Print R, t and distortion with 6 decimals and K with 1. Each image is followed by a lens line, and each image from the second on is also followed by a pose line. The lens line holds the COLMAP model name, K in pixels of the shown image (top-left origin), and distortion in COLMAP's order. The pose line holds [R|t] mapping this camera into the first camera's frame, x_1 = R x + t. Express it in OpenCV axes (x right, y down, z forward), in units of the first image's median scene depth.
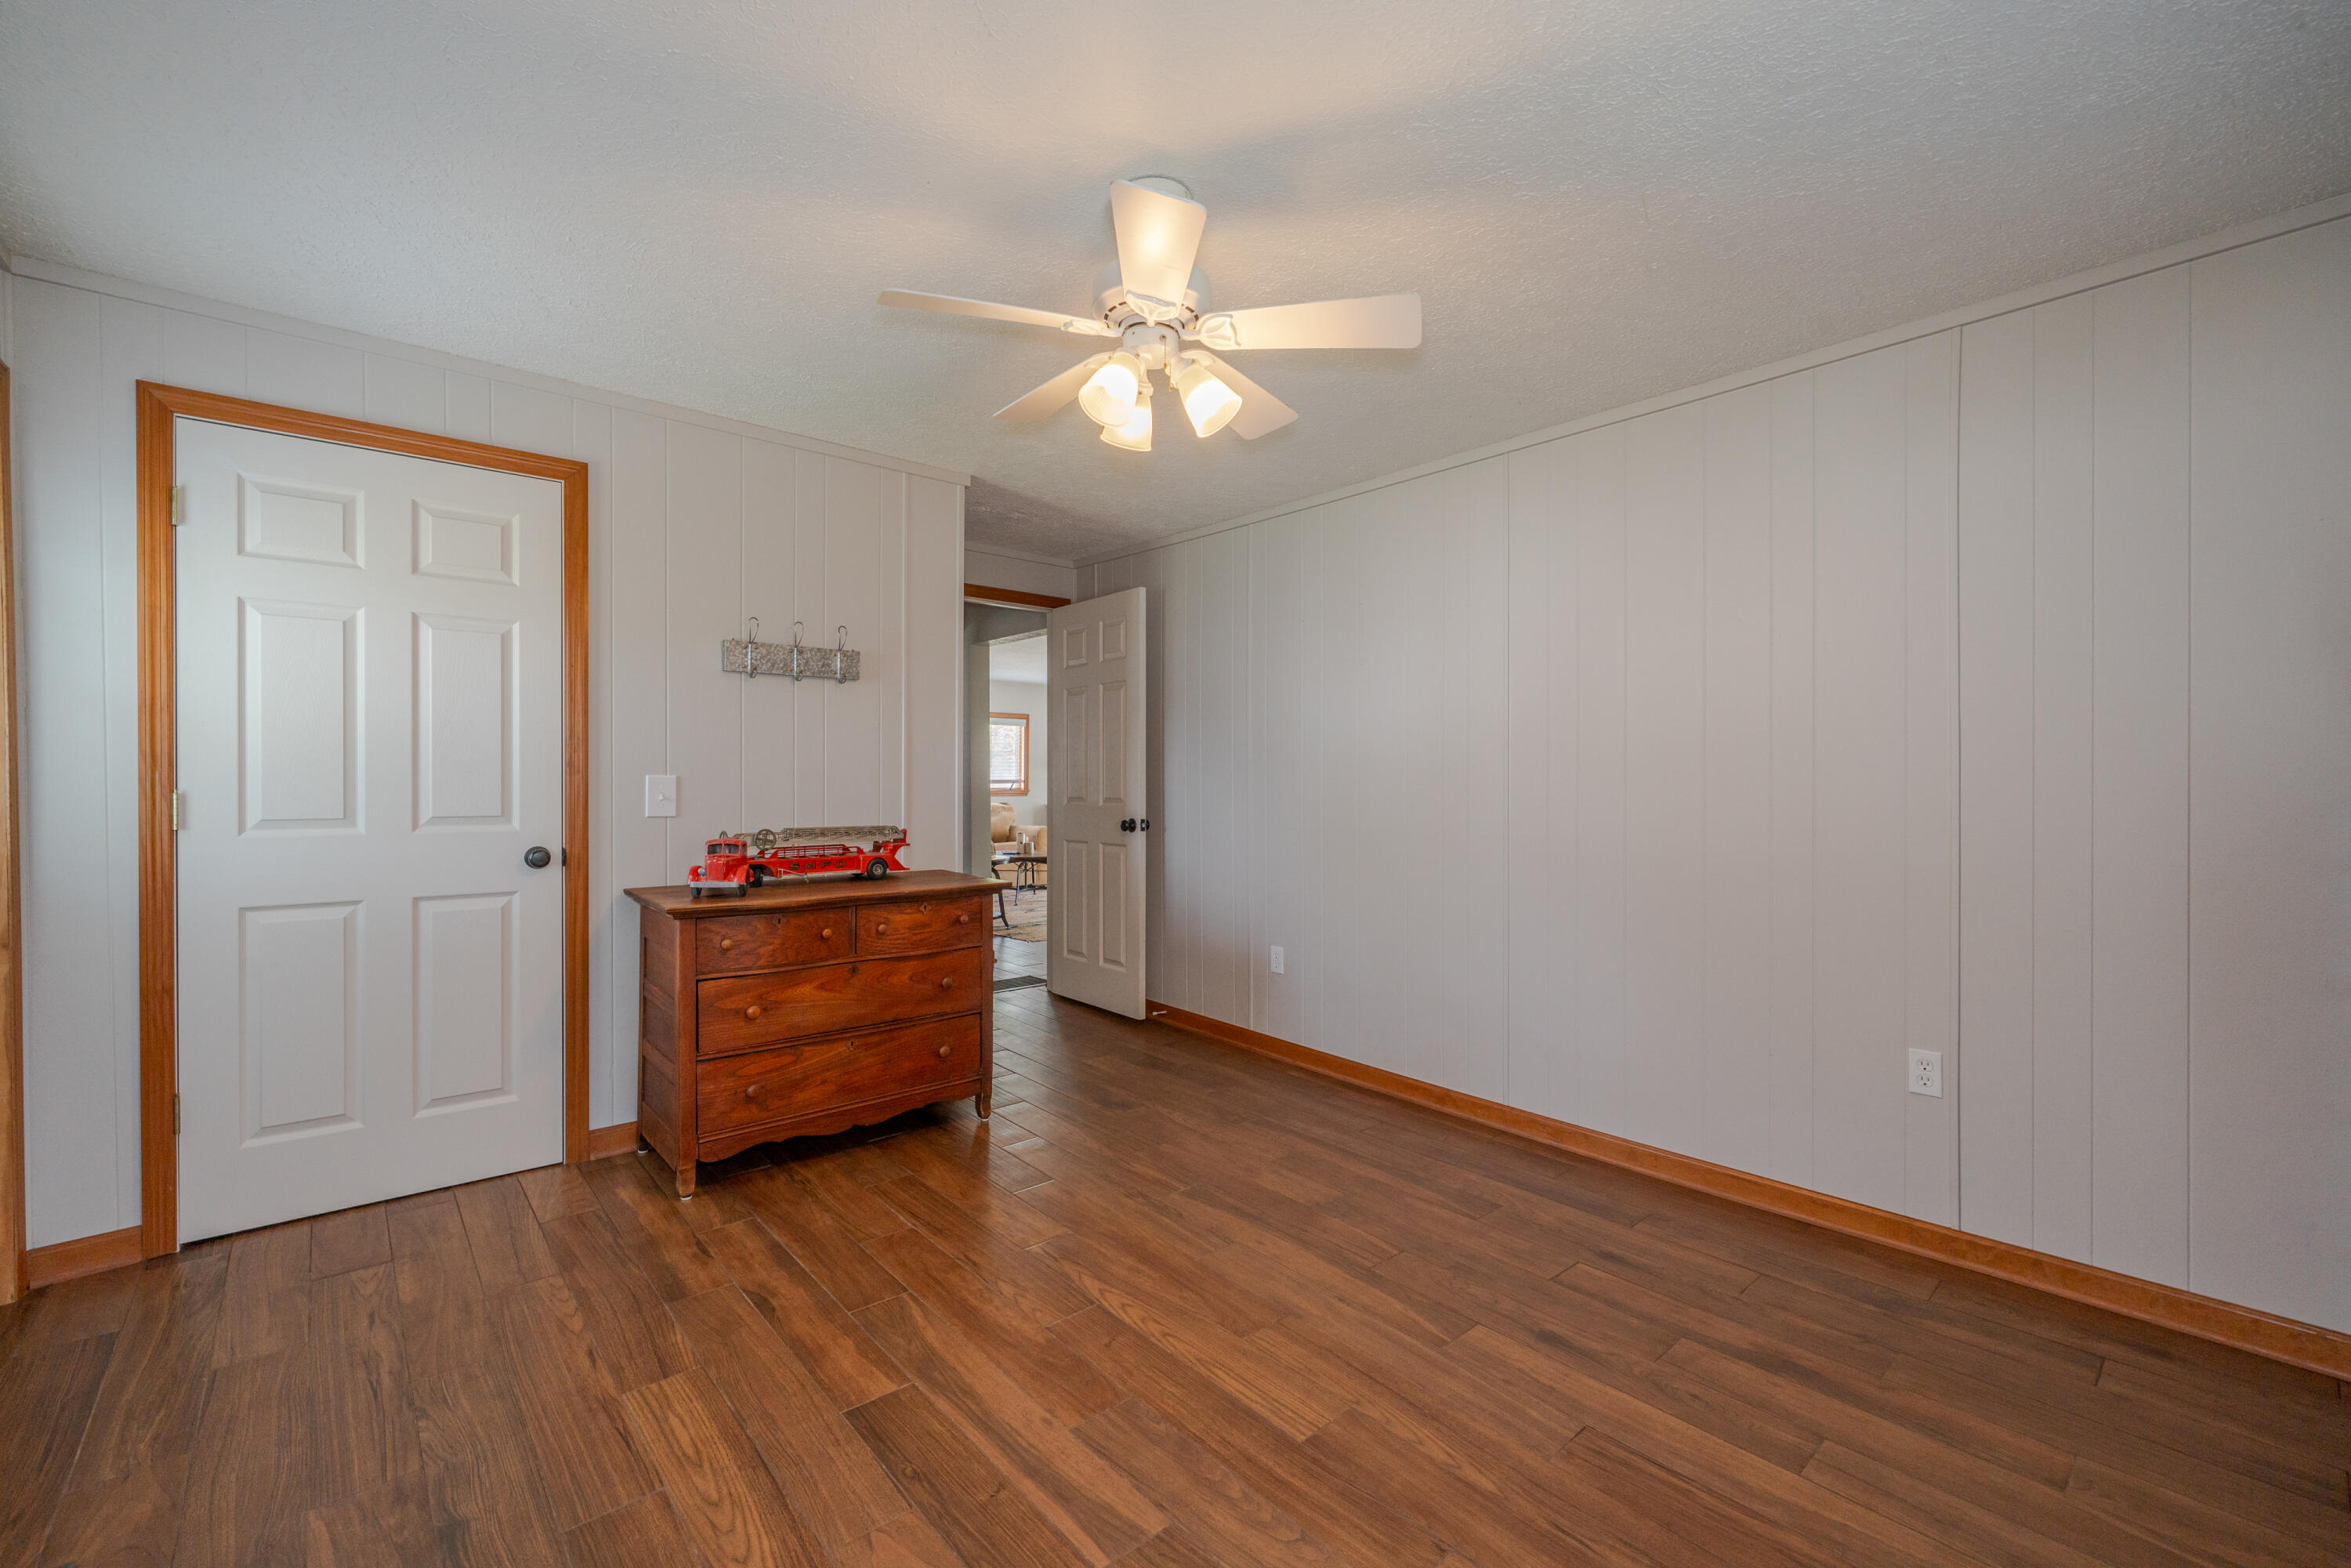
lens RADIAL K [[965.4, 0, 1160.4], [0, 965.4, 777.1], [0, 0, 1]] dist [0.000974, 0.000039]
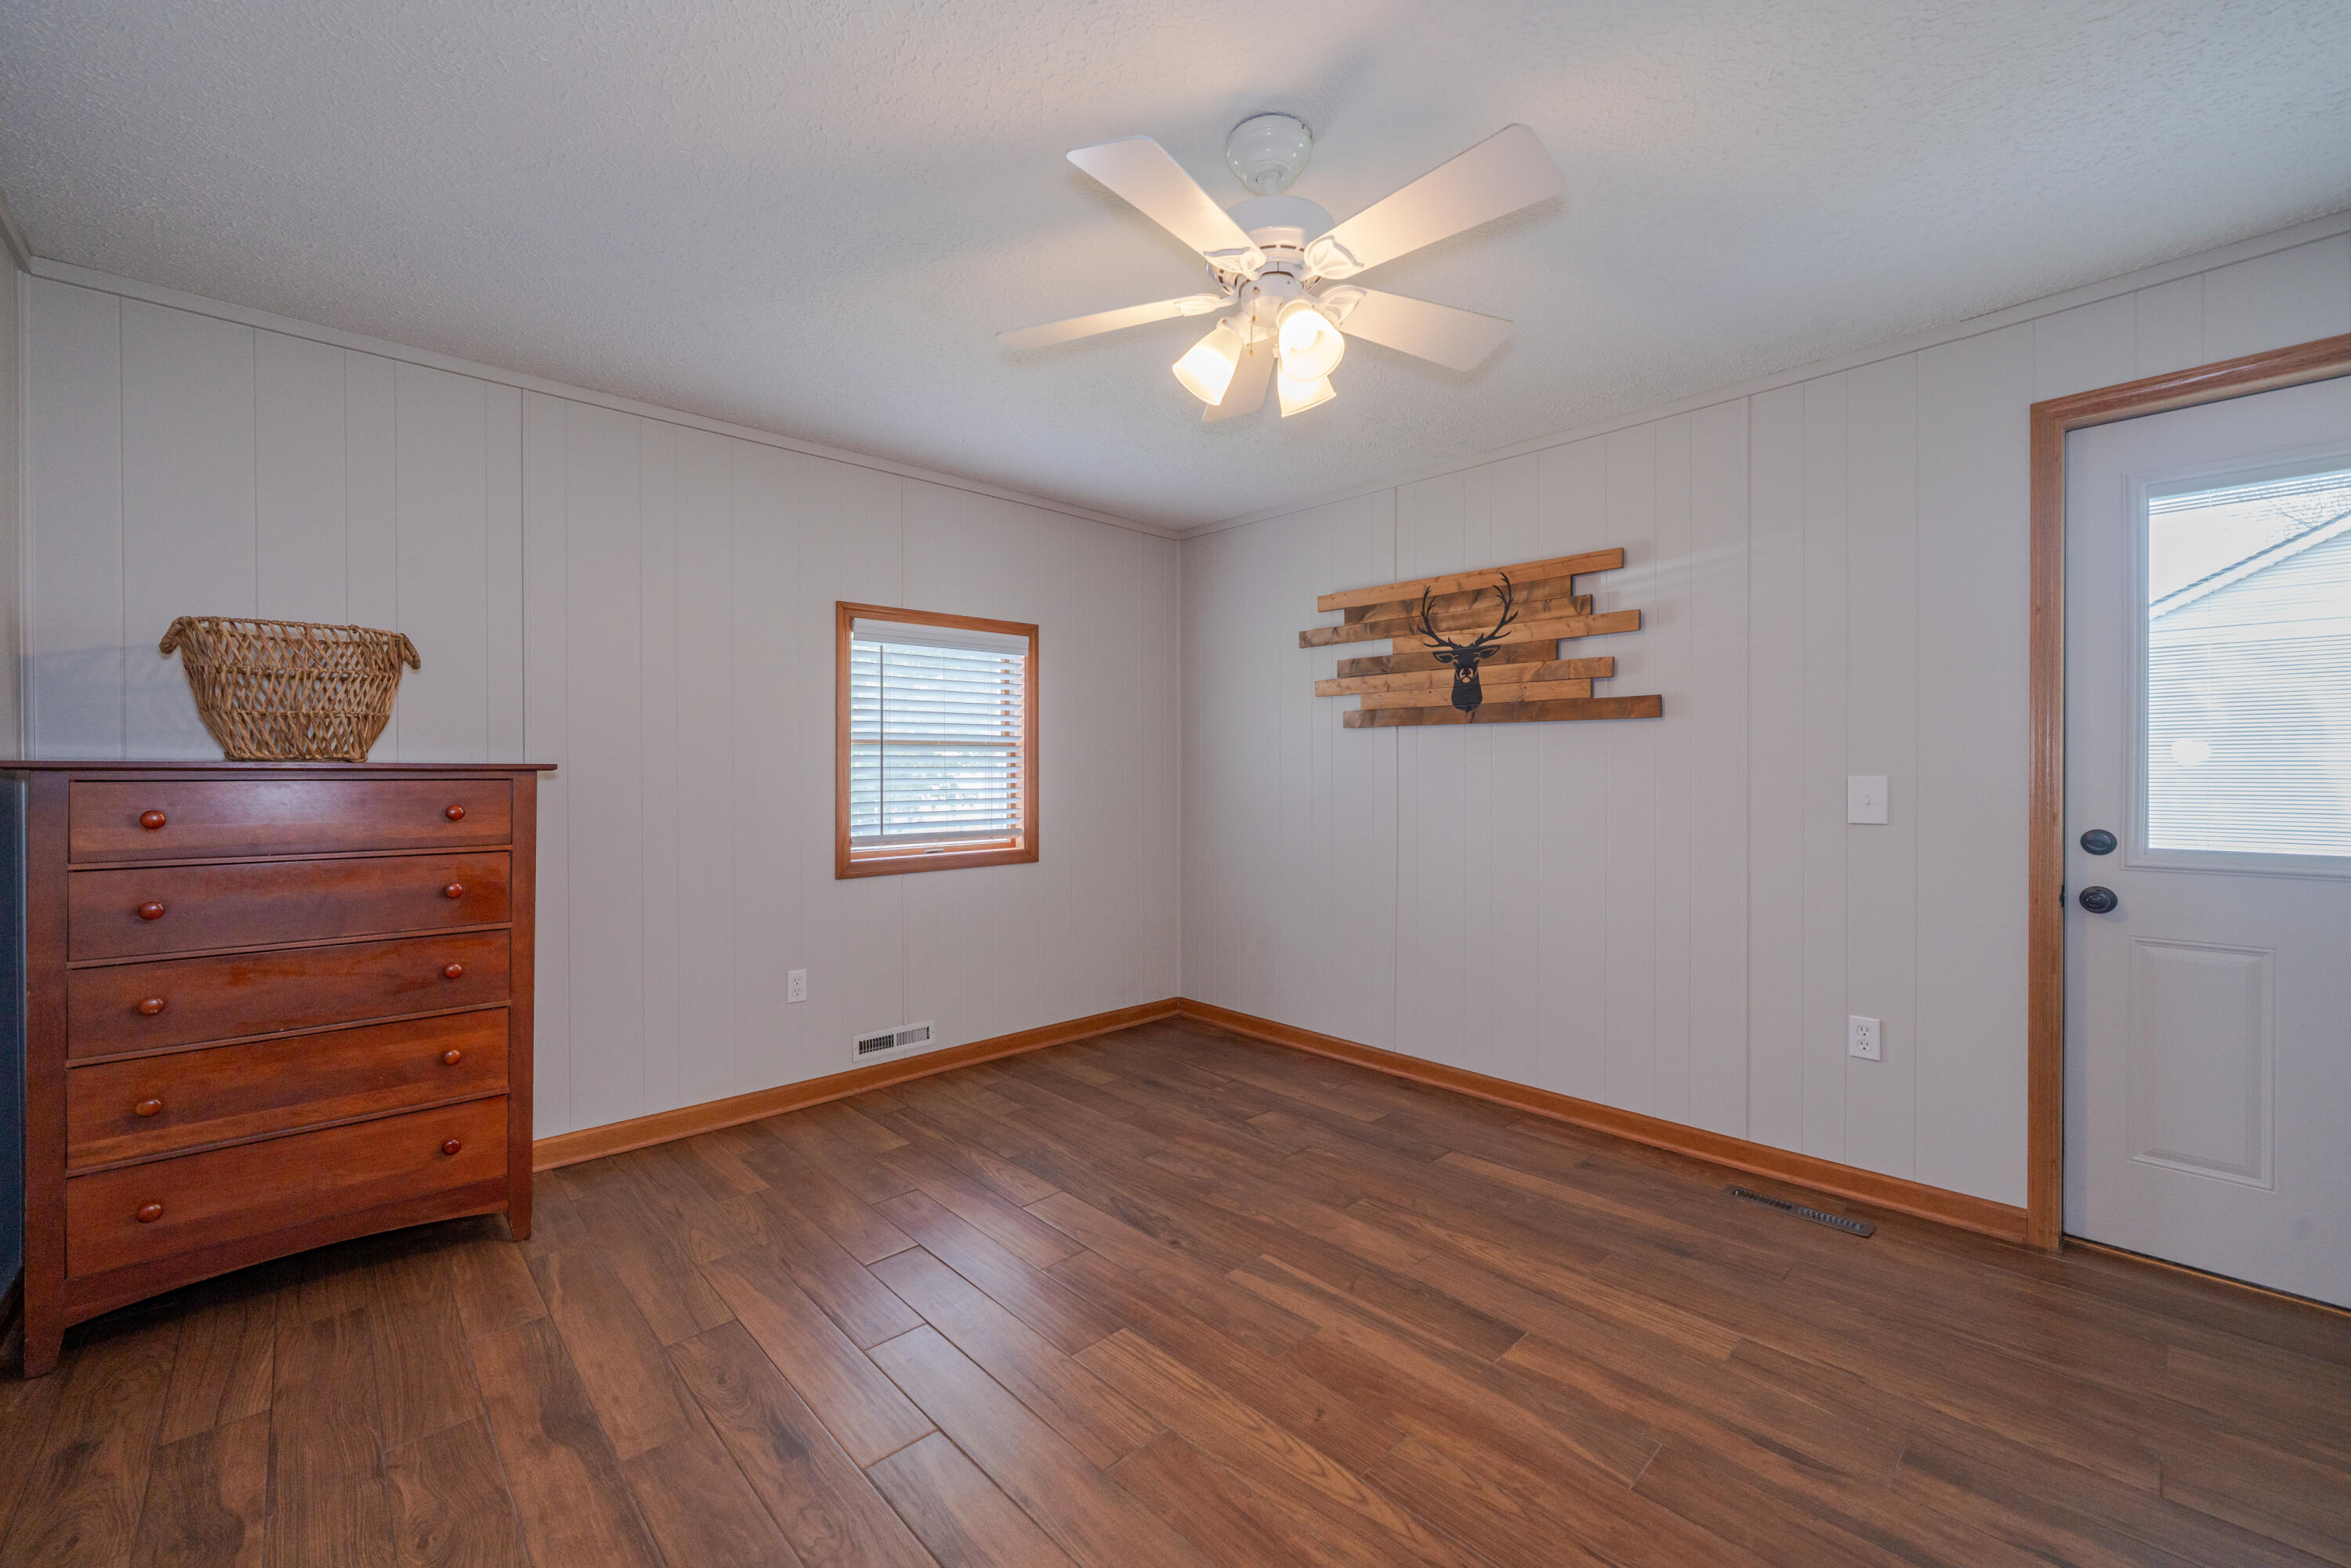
lens RADIAL K [[965.4, 0, 1160.4], [0, 965.4, 777.1], [0, 0, 1]] dist [0.000974, 0.000039]
pose [[-0.999332, -0.002255, -0.036466, 0.131826], [-0.002301, 0.999997, 0.001212, 0.008256], [0.036464, 0.001295, -0.999334, 1.979386]]
